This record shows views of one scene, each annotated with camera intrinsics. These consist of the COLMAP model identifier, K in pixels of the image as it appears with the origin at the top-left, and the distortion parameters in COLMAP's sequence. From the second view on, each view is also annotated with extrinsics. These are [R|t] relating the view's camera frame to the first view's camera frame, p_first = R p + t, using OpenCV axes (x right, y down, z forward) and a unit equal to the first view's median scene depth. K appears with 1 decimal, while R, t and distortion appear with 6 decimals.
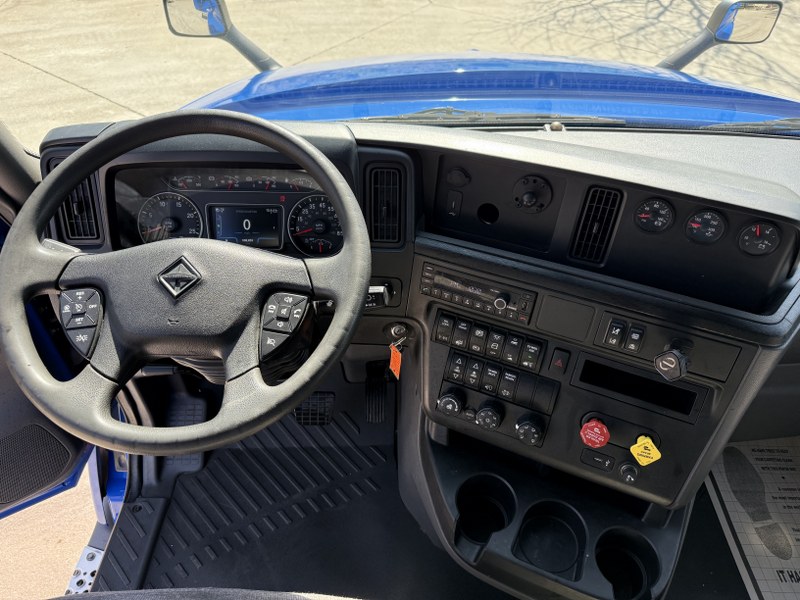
lens RADIAL K [[557.4, 0, 394.0], [0, 557.4, 305.9], [0, 0, 1]] dist [0.007183, -0.023016]
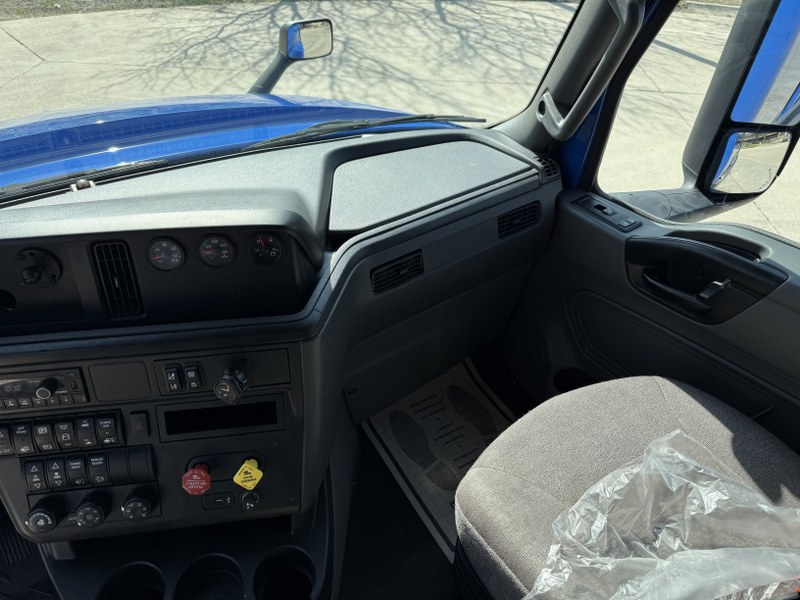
lens RADIAL K [[557.4, 0, 394.2], [0, 557.4, 300.2], [0, 0, 1]] dist [0.007183, -0.023016]
pose [[0.846527, -0.329319, 0.418260, 0.279814], [0.352468, 0.935536, 0.023231, 0.027219], [-0.398948, 0.127758, 0.908030, -0.044612]]
